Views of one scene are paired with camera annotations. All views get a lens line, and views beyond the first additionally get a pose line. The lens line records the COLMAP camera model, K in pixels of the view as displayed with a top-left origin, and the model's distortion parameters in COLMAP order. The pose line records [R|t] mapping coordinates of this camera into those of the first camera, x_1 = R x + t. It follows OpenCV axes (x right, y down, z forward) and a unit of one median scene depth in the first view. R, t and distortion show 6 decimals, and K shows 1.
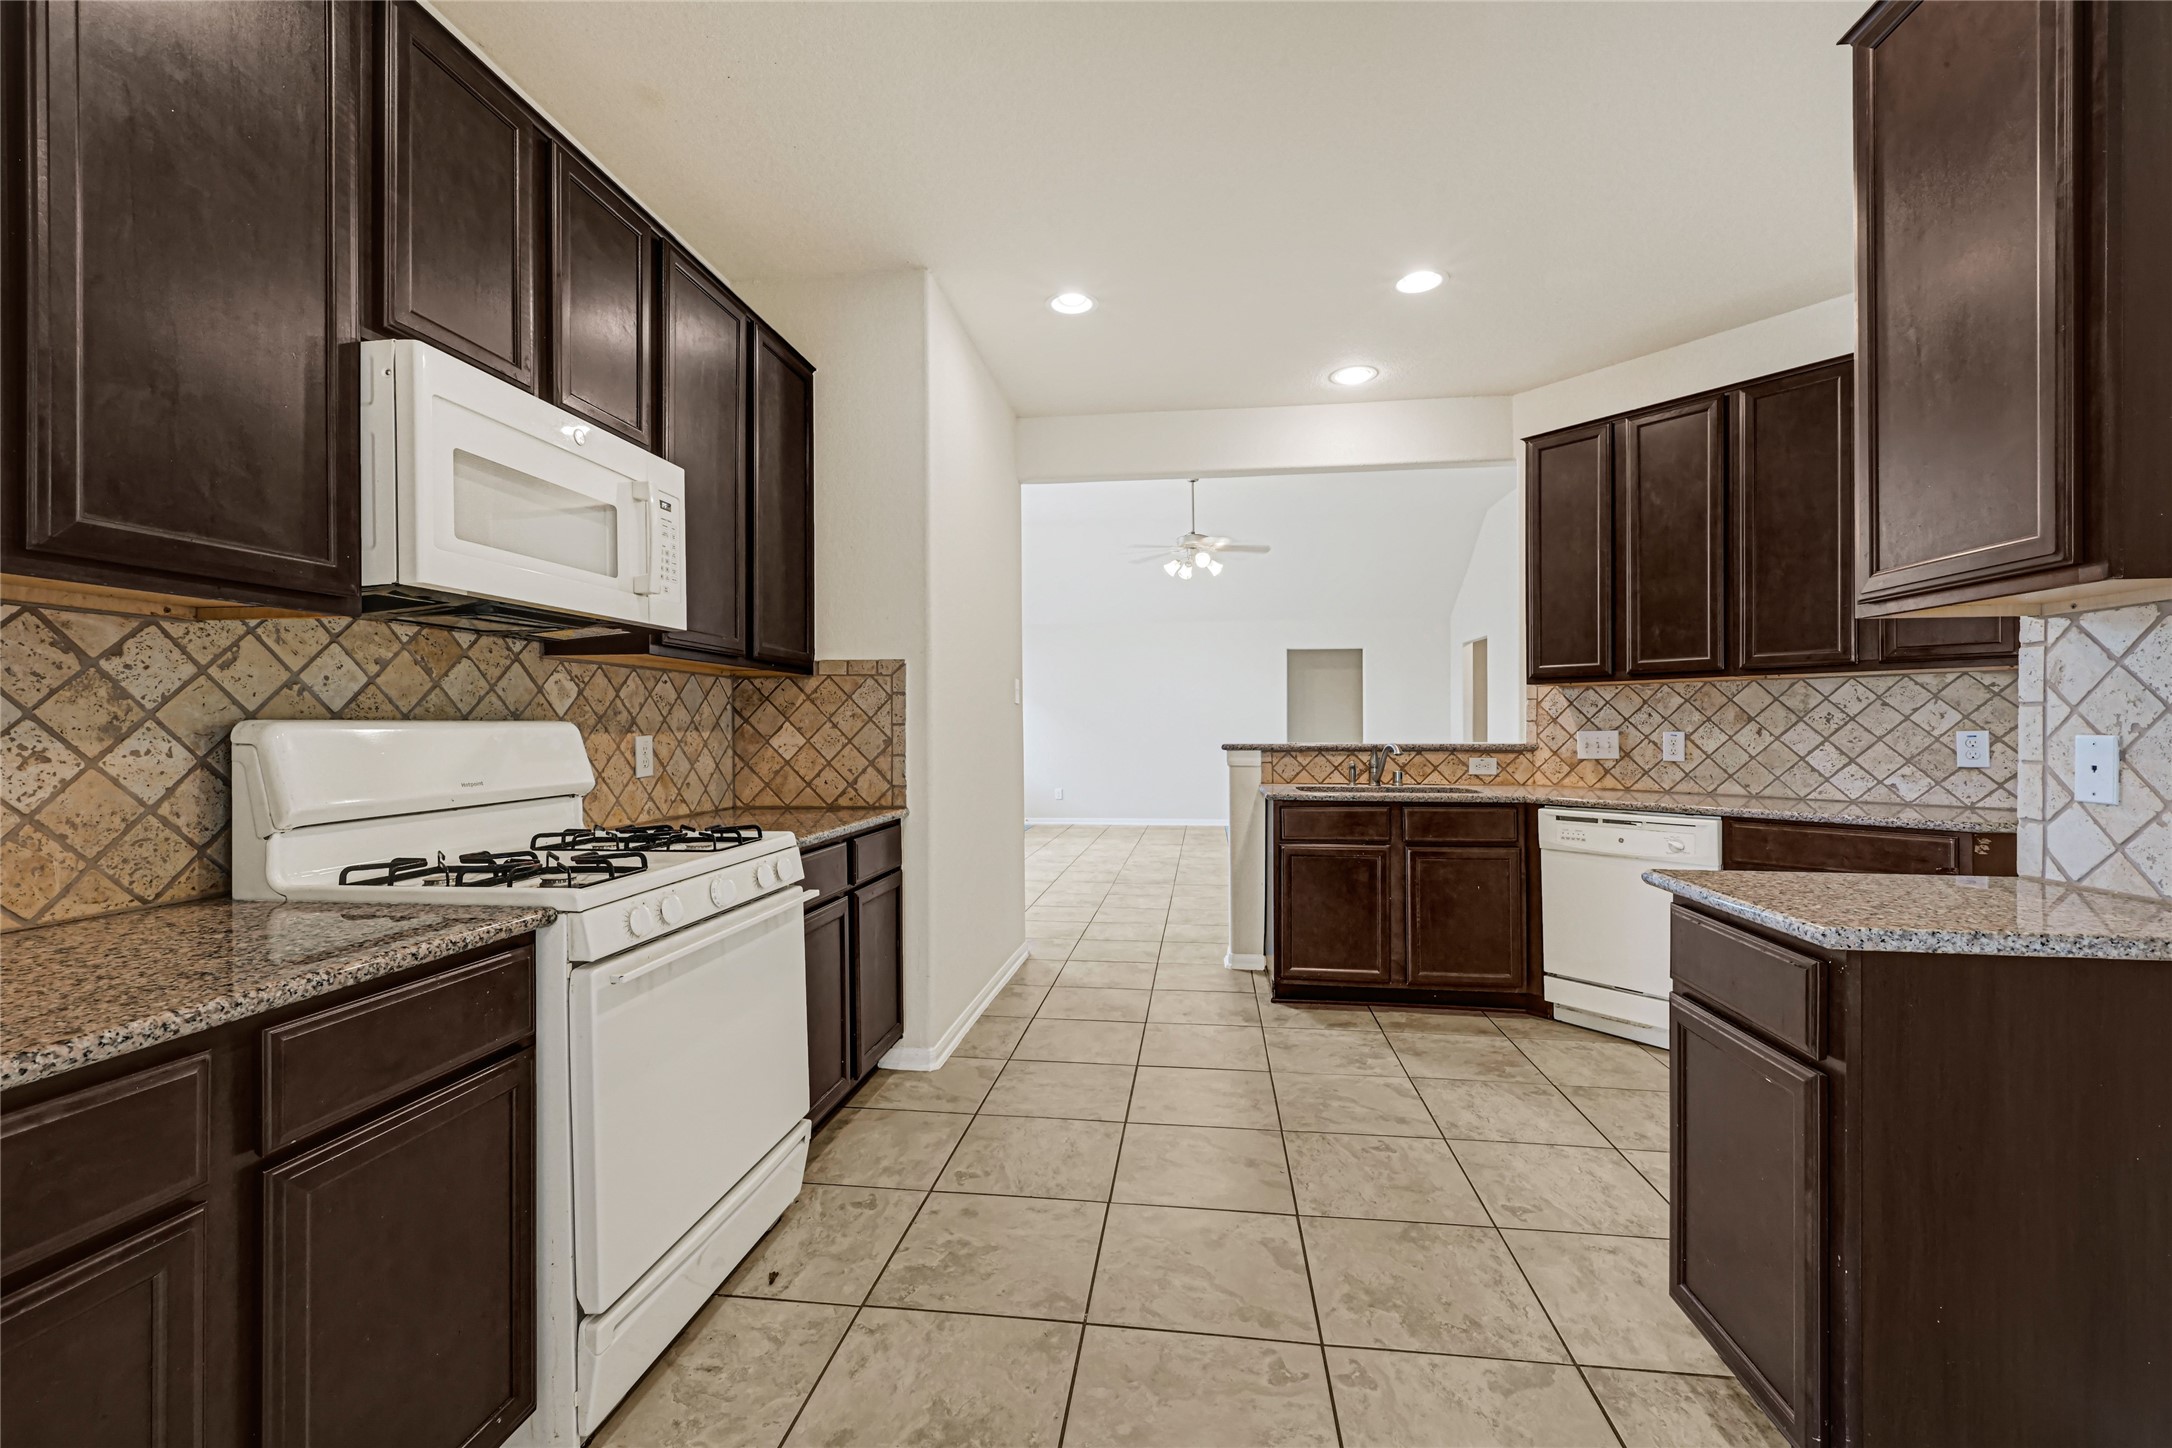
lens RADIAL K [[882.9, 0, 1086.0], [0, 882.9, 724.0], [0, 0, 1]] dist [0.002730, 0.000580]
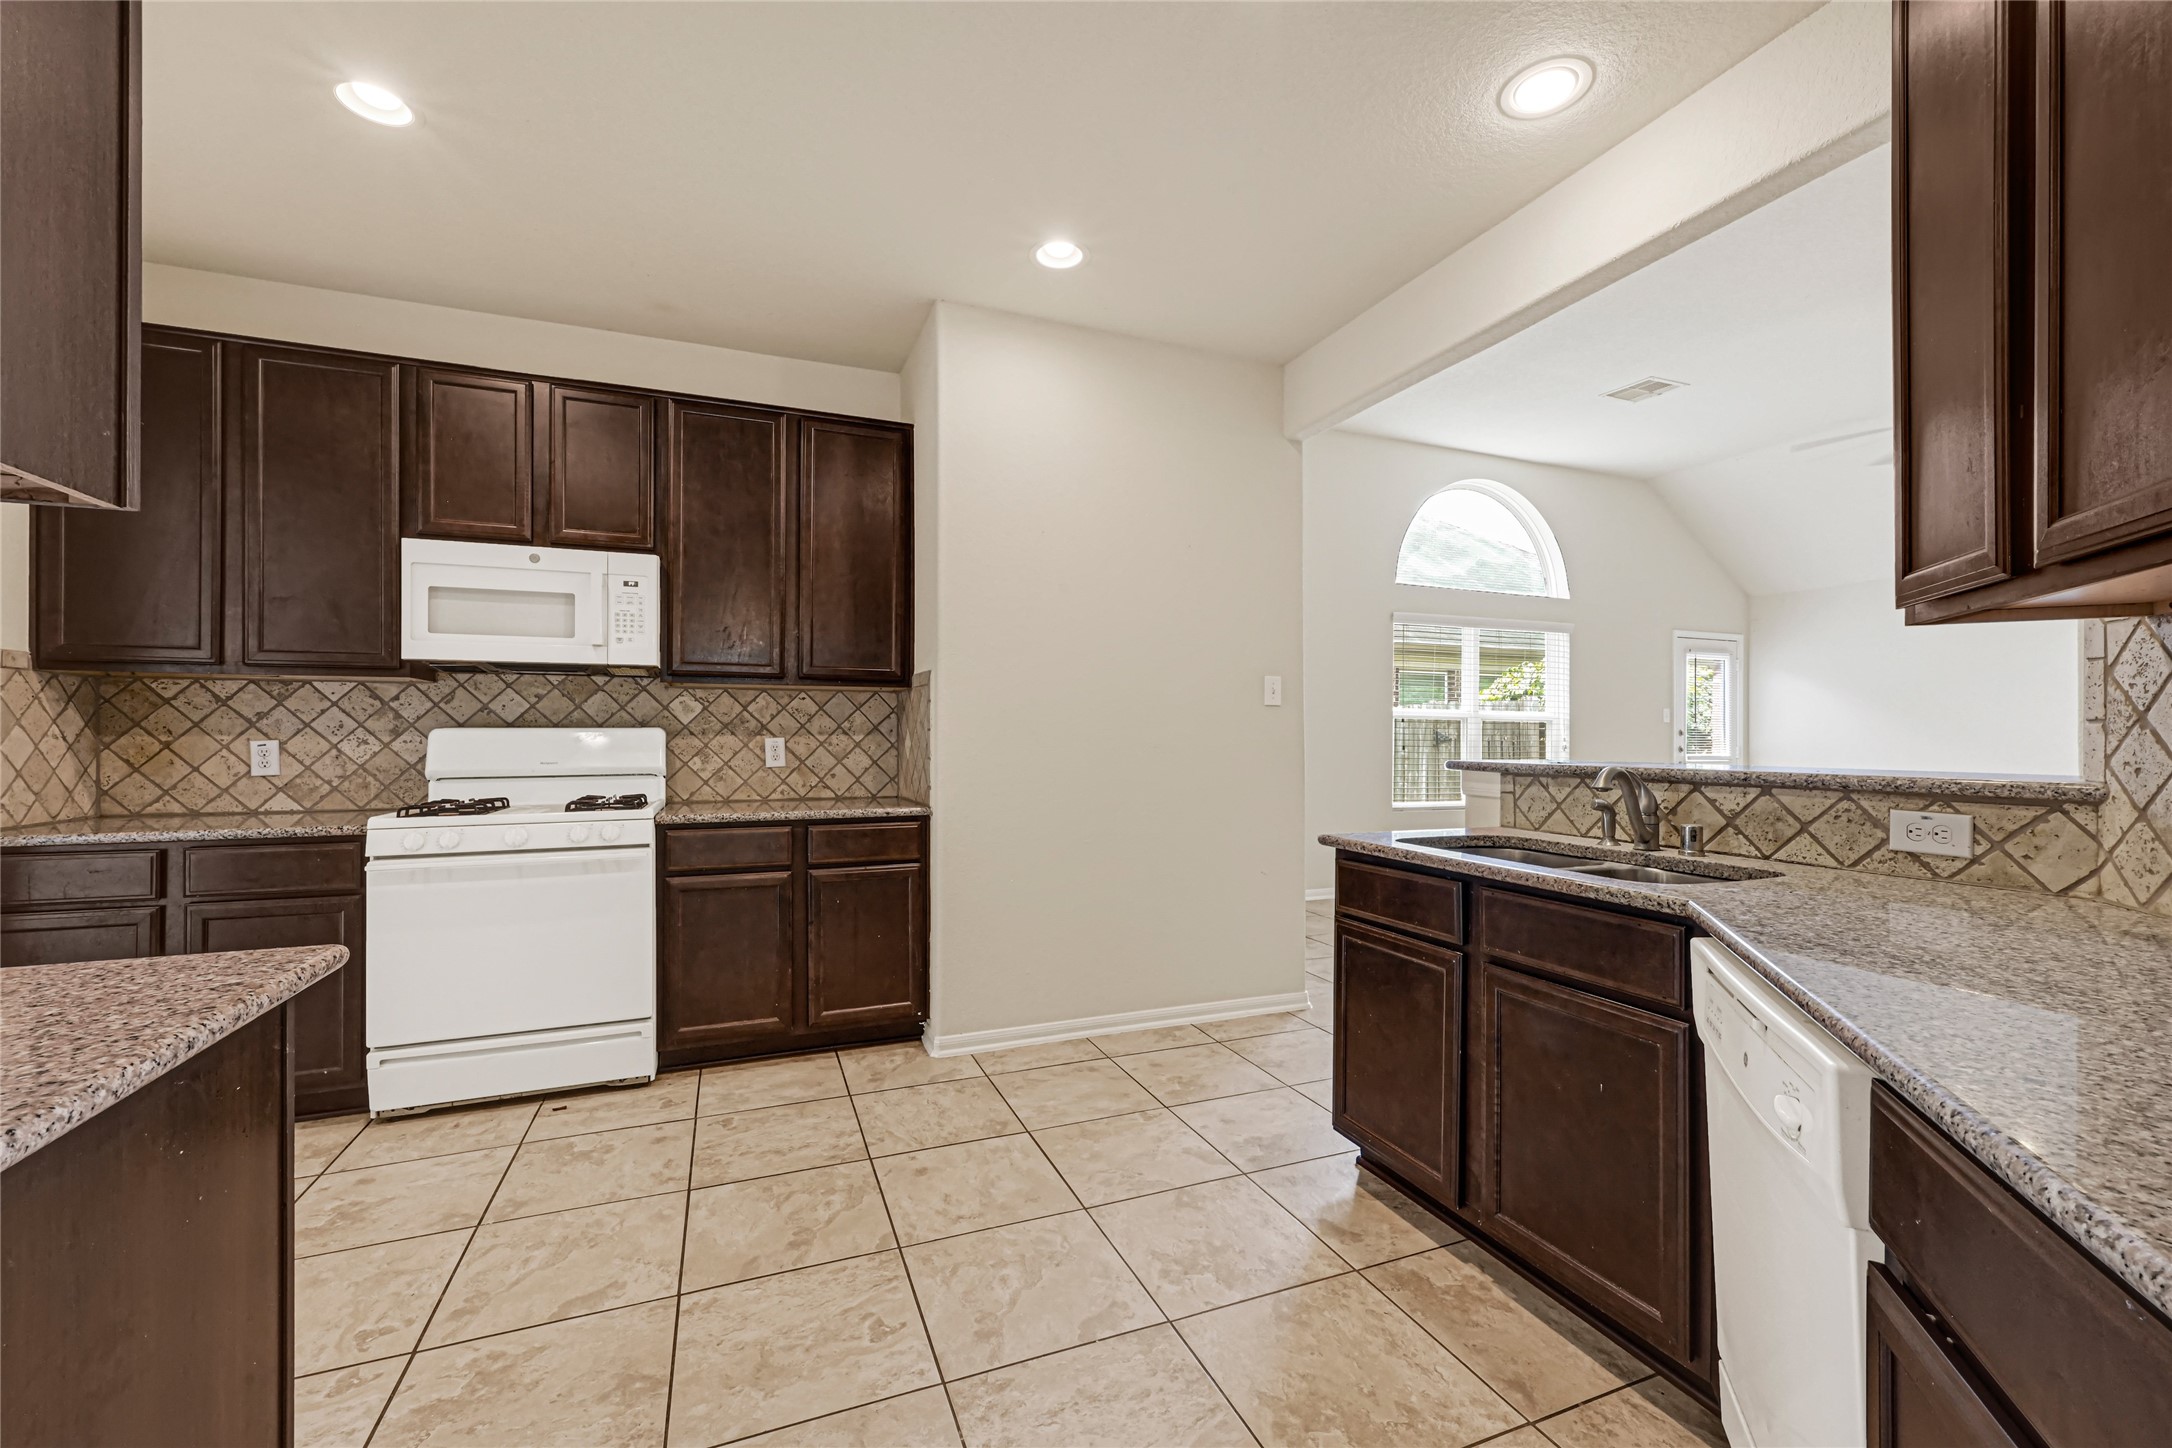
lens RADIAL K [[865.0, 0, 1085.3], [0, 865.0, 732.1], [0, 0, 1]] dist [-0.002037, -0.000363]
pose [[0.505061, 0.001913, -0.863082, 0.956879], [-0.000361, 0.999998, 0.002005, 0.001495], [0.863084, -0.000701, 0.505060, 0.749496]]
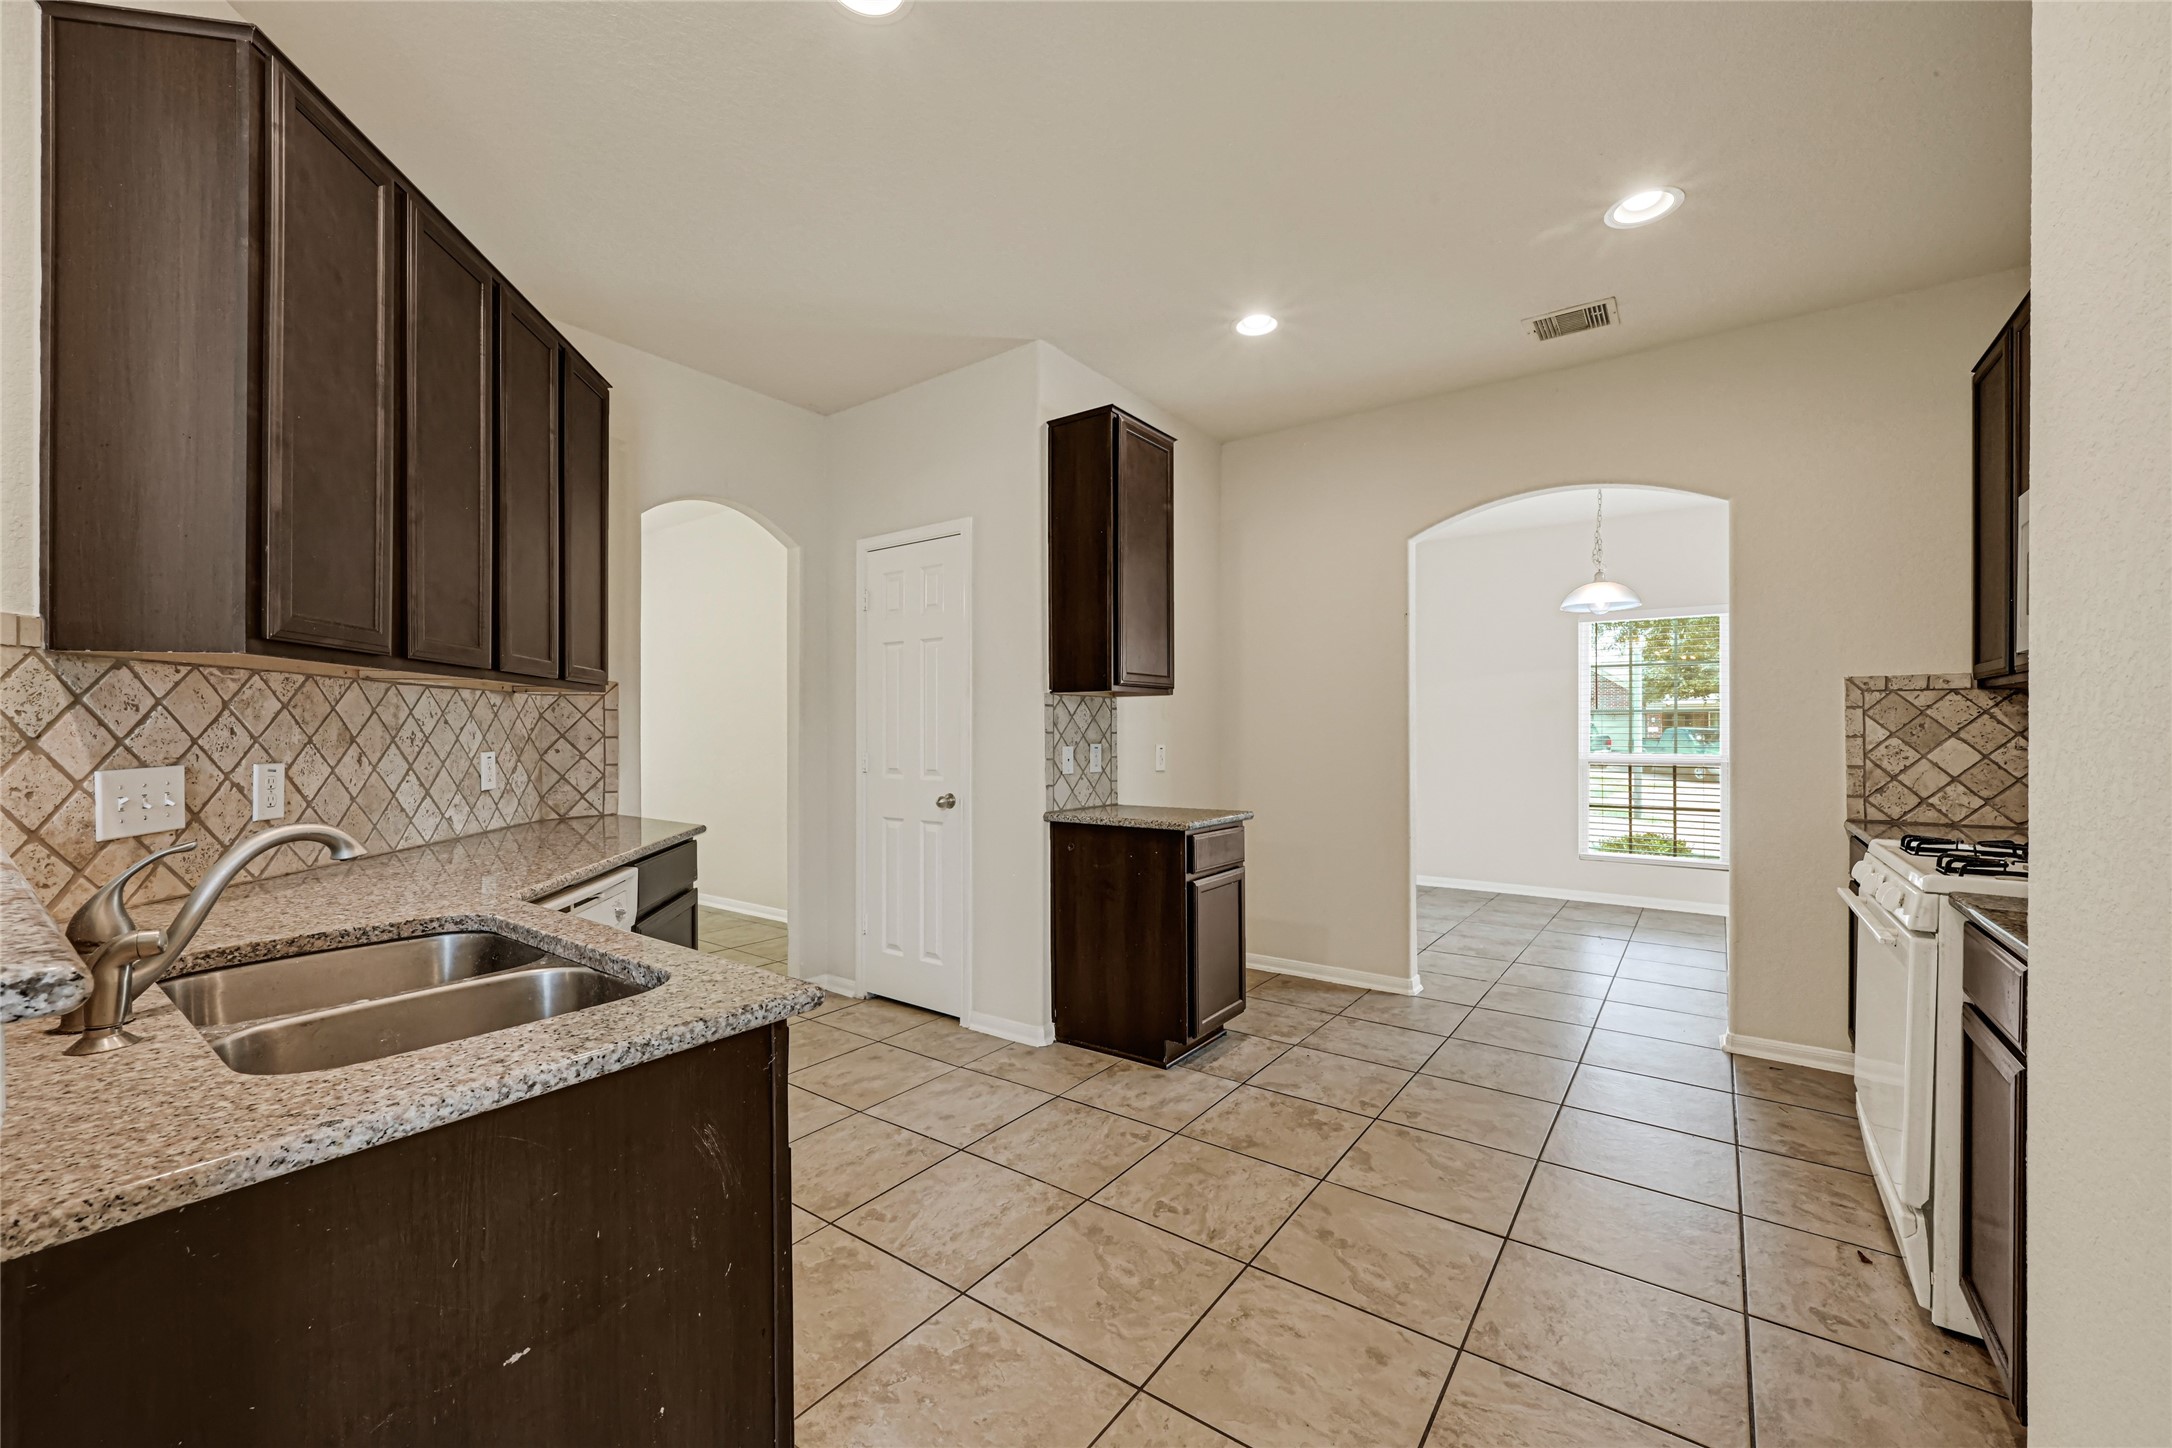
lens RADIAL K [[882.9, 0, 1086.0], [0, 882.9, 724.0], [0, 0, 1]] dist [0.002730, 0.000580]
pose [[-0.881994, 0.011842, 0.471113, -0.026079], [0.005614, 0.999877, -0.014623, -0.006916], [-0.471228, -0.010253, -0.881952, 1.747224]]
